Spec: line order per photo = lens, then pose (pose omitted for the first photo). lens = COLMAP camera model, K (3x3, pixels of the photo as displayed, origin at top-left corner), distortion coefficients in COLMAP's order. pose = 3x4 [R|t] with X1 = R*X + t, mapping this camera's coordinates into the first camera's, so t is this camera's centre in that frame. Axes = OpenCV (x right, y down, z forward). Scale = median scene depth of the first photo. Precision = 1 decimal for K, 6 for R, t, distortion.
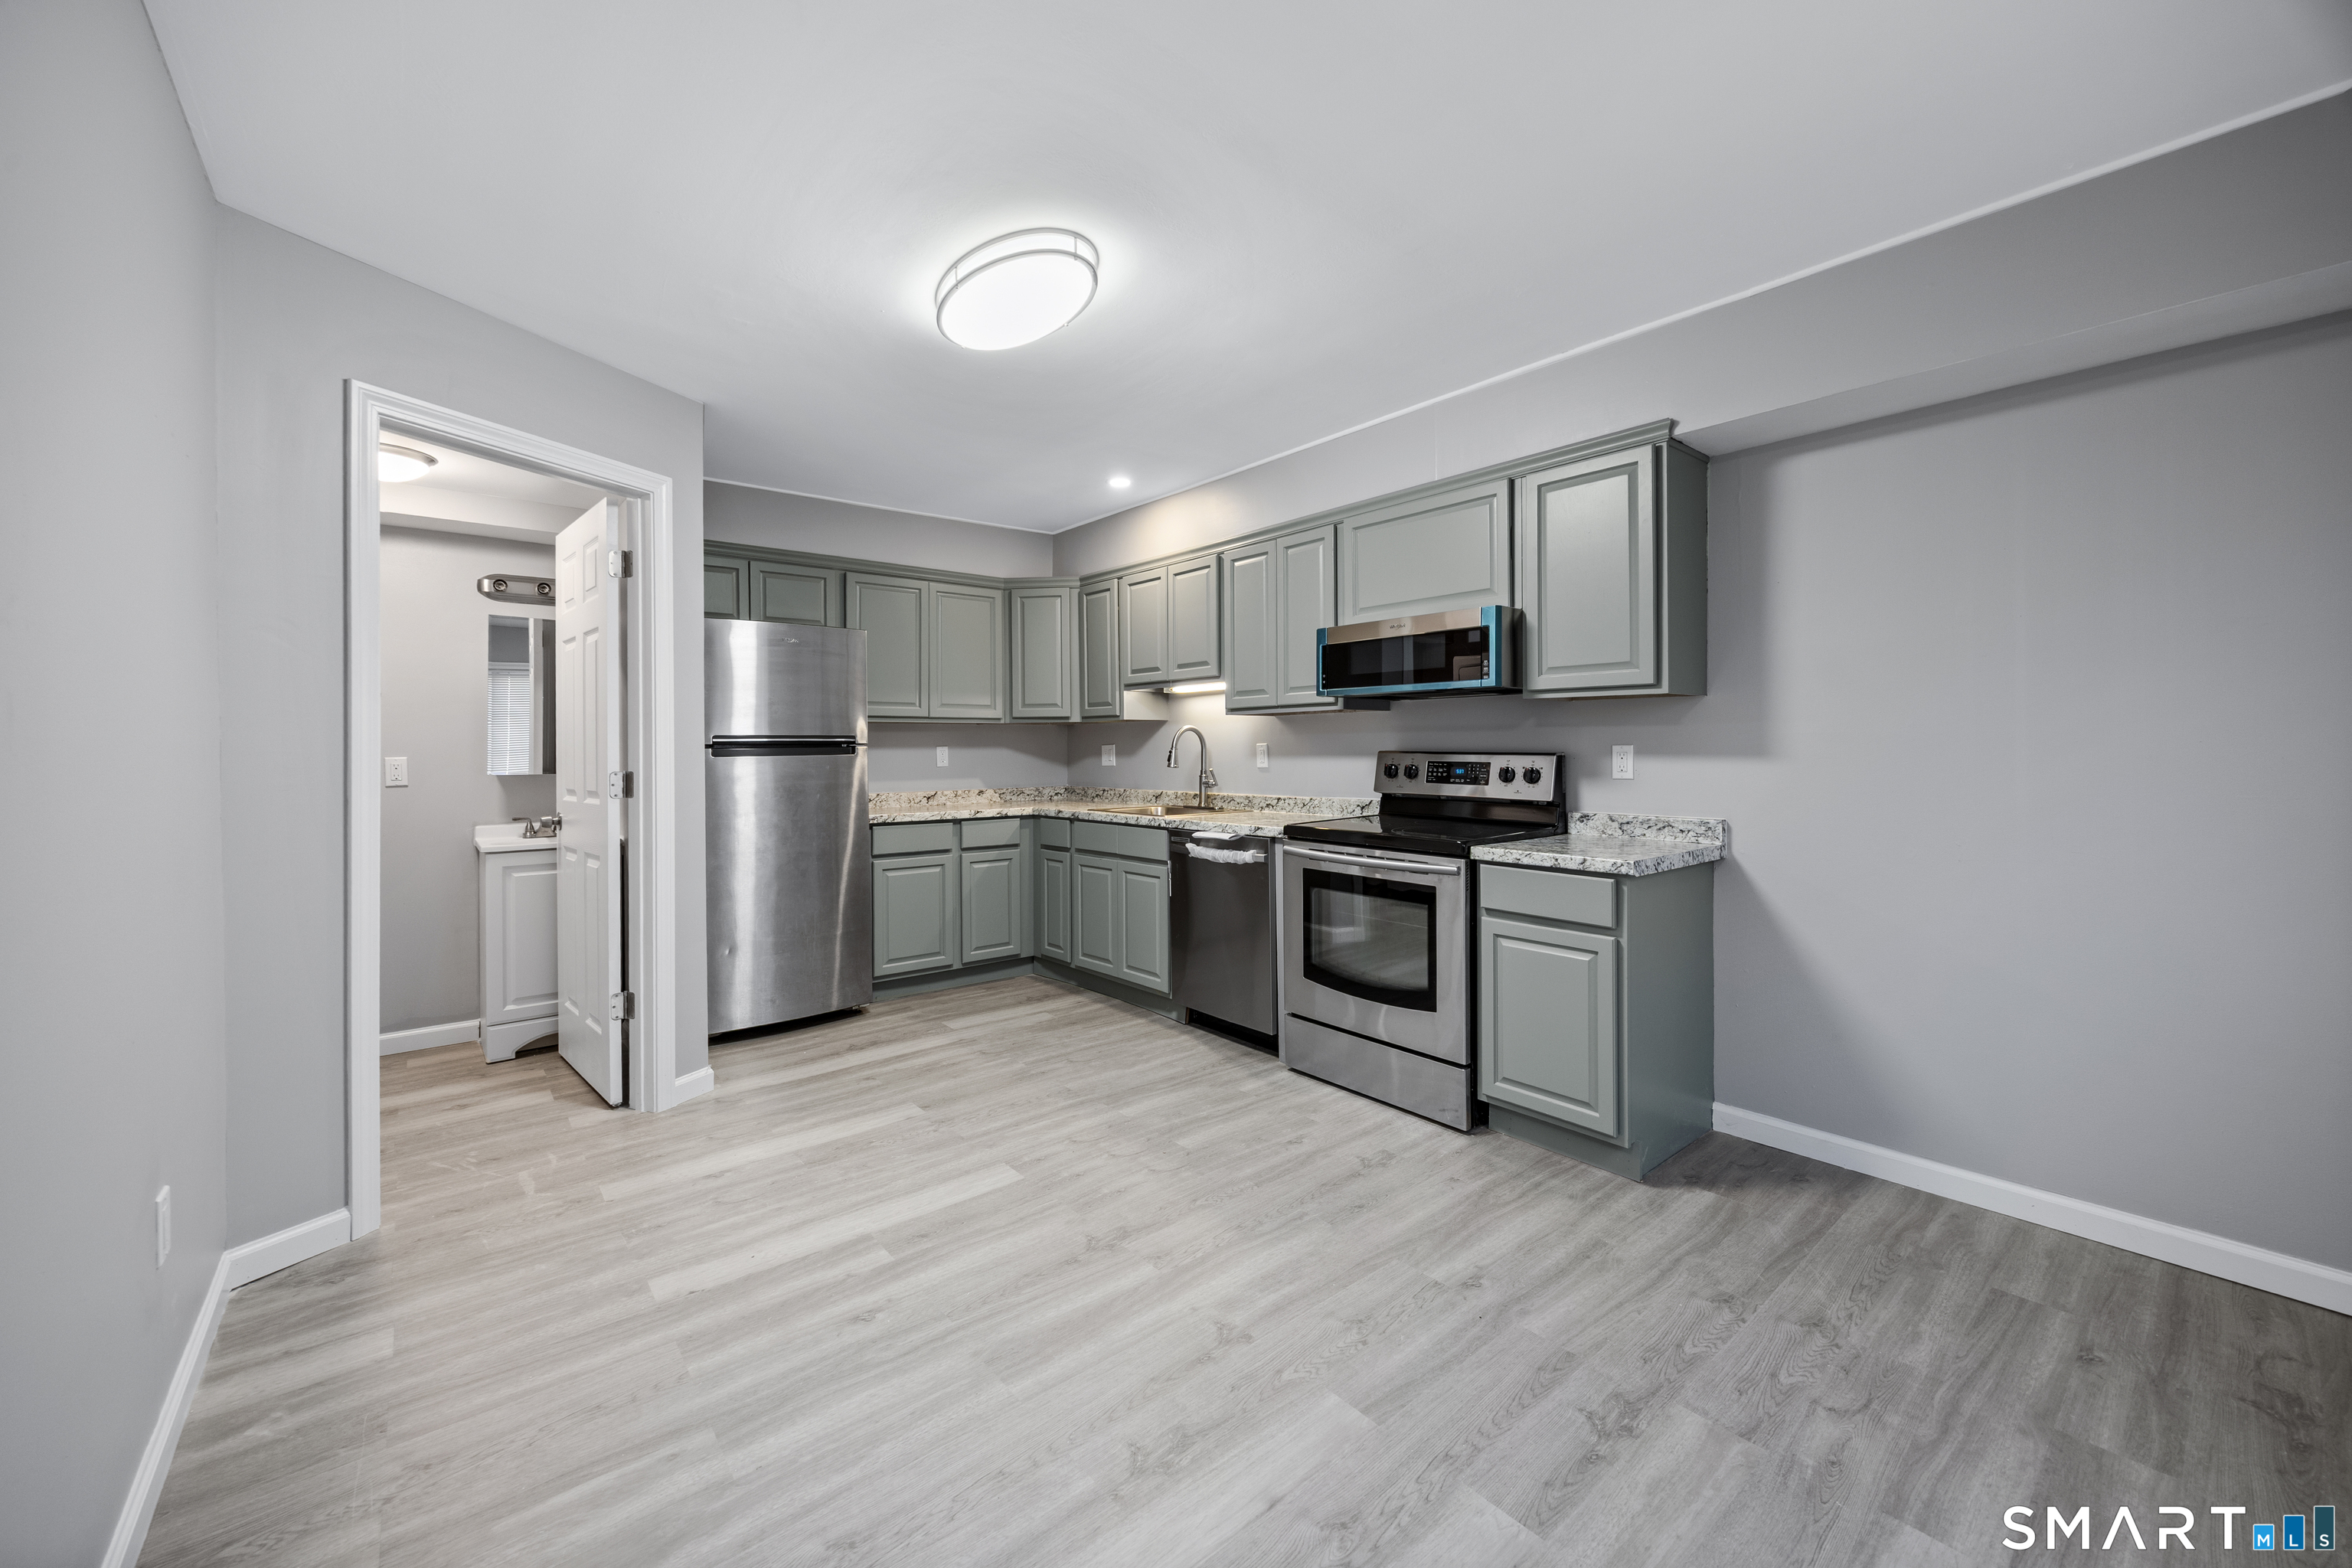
lens RADIAL K [[919.5, 0, 1170.0], [0, 919.5, 742.8], [0, 0, 1]] dist [-0.000532, 0.000074]
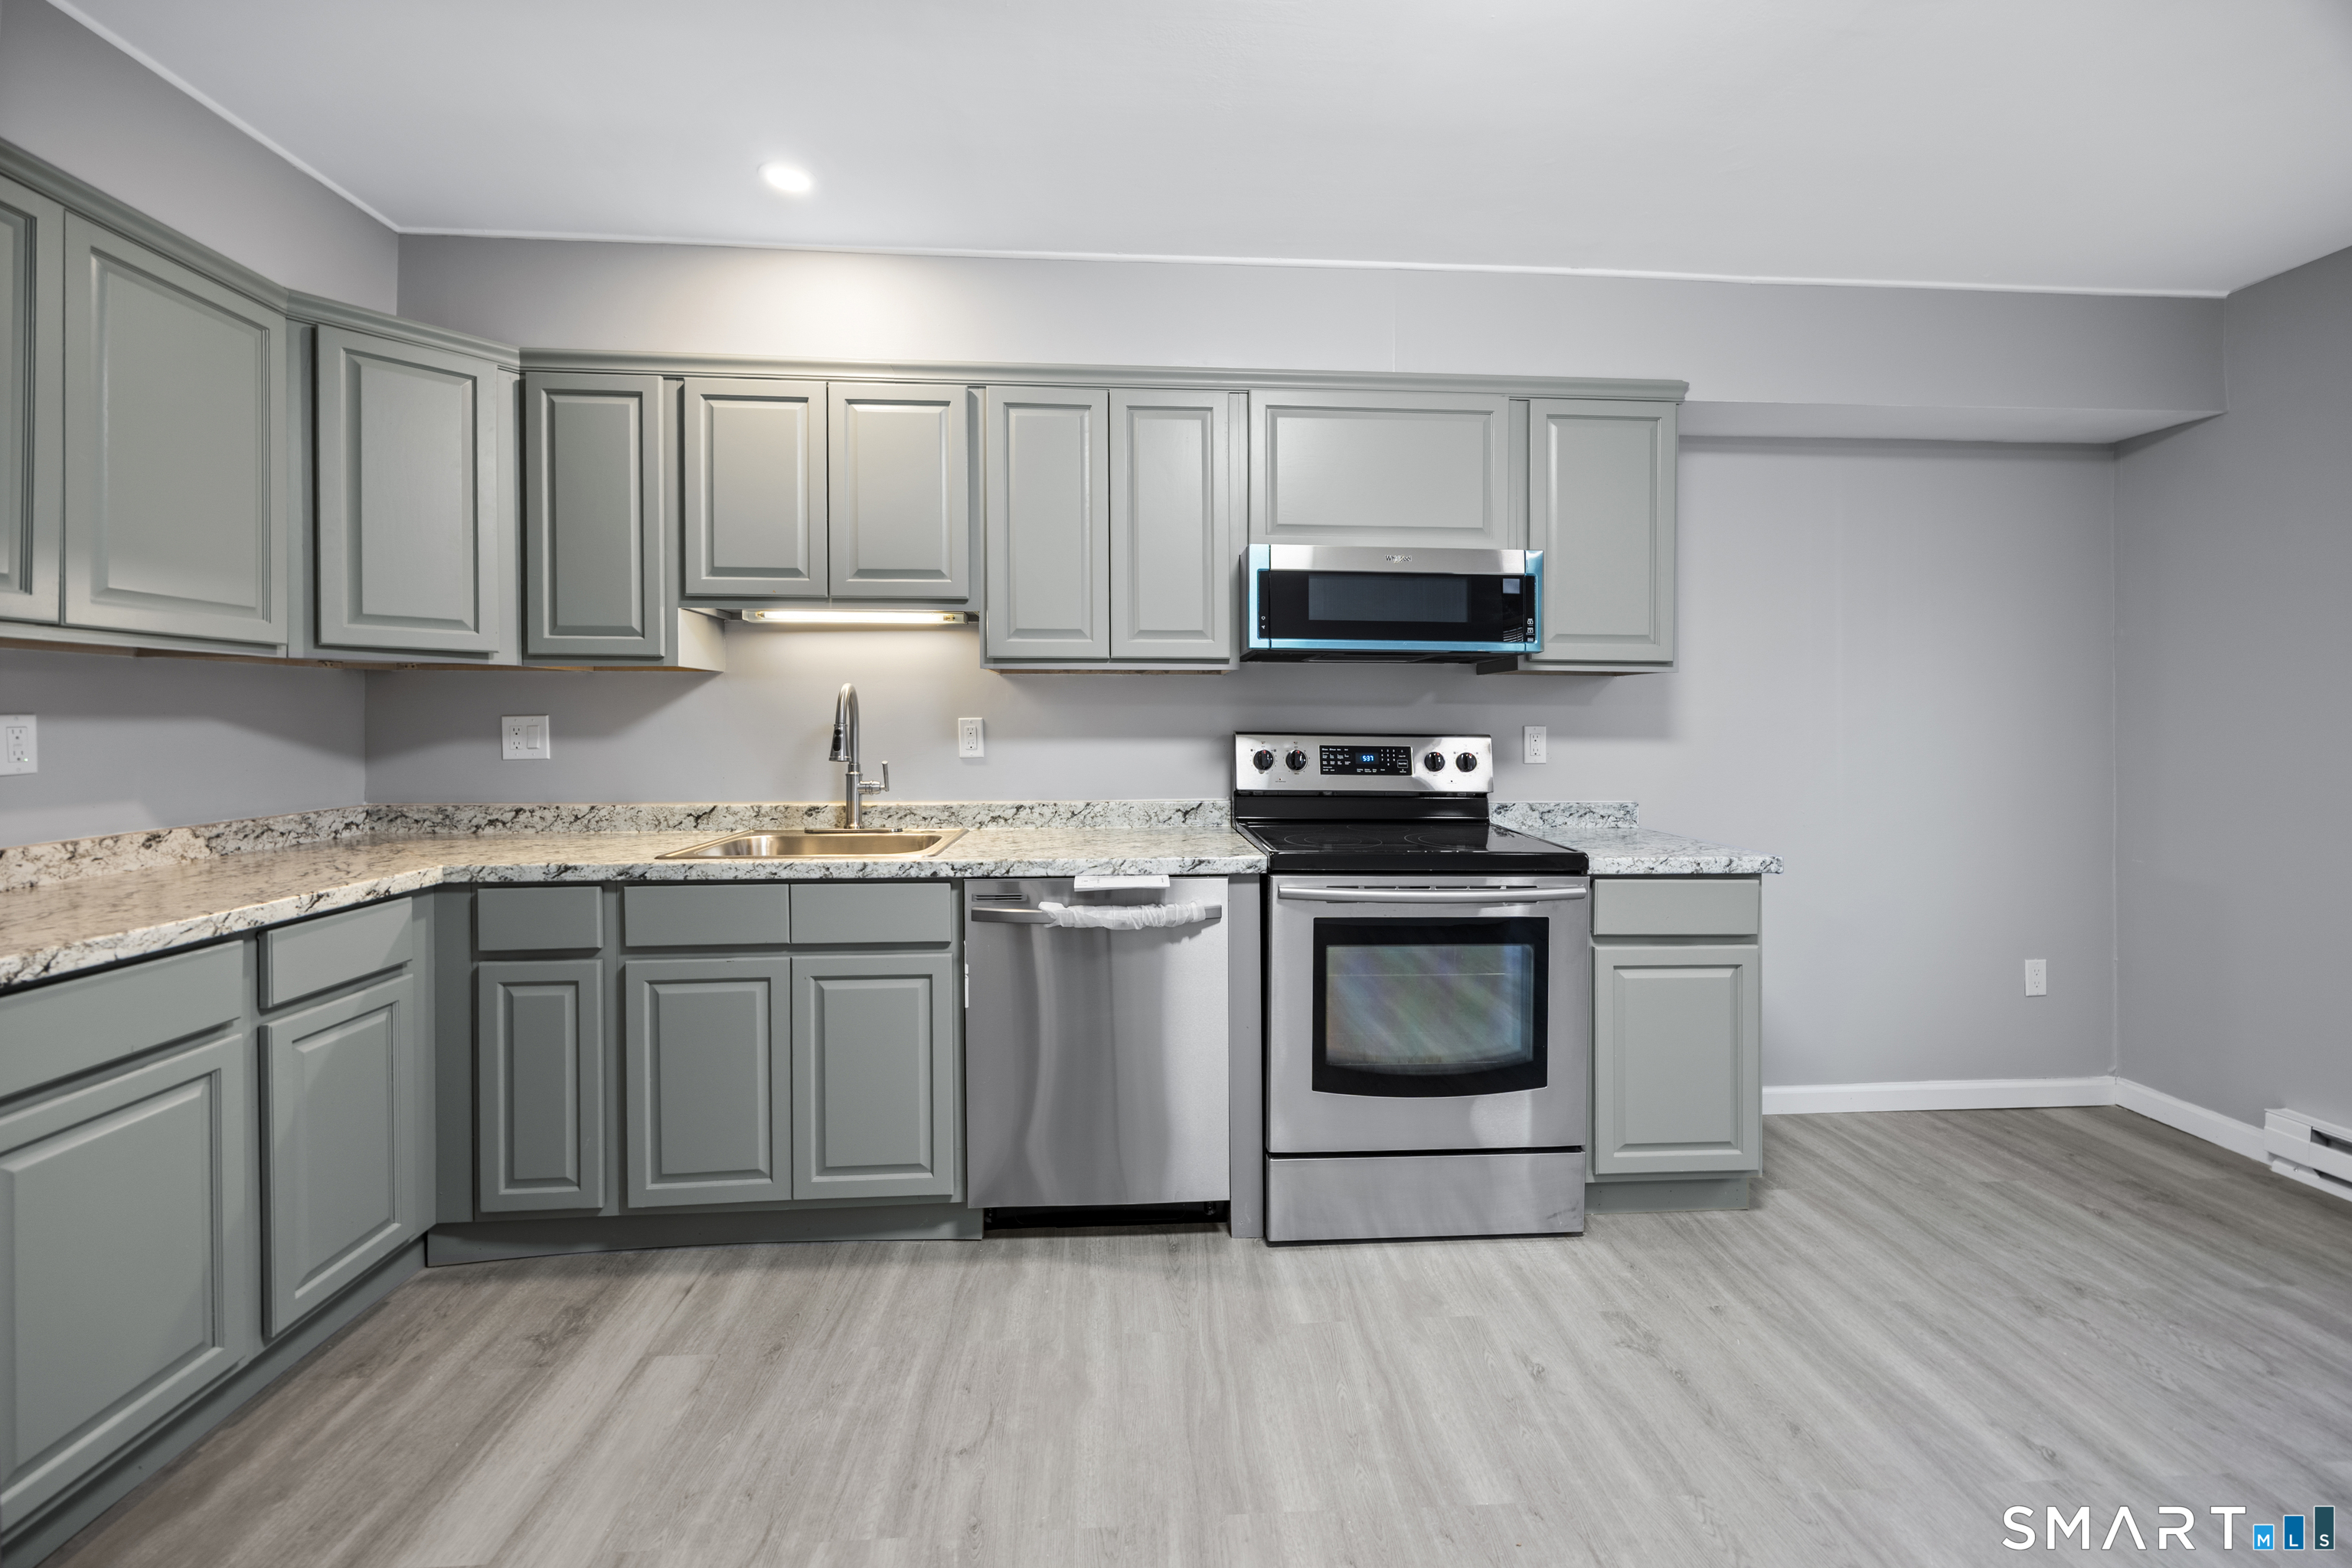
lens RADIAL K [[919.5, 0, 1123.3], [0, 919.5, 720.9], [0, 0, 1]] dist [-0.000532, 0.000074]
pose [[0.580198, 0.008809, 0.814428, -0.427252], [-0.011601, 0.999929, -0.002550, 0.003781], [-0.814393, -0.007969, 0.580259, 0.707576]]
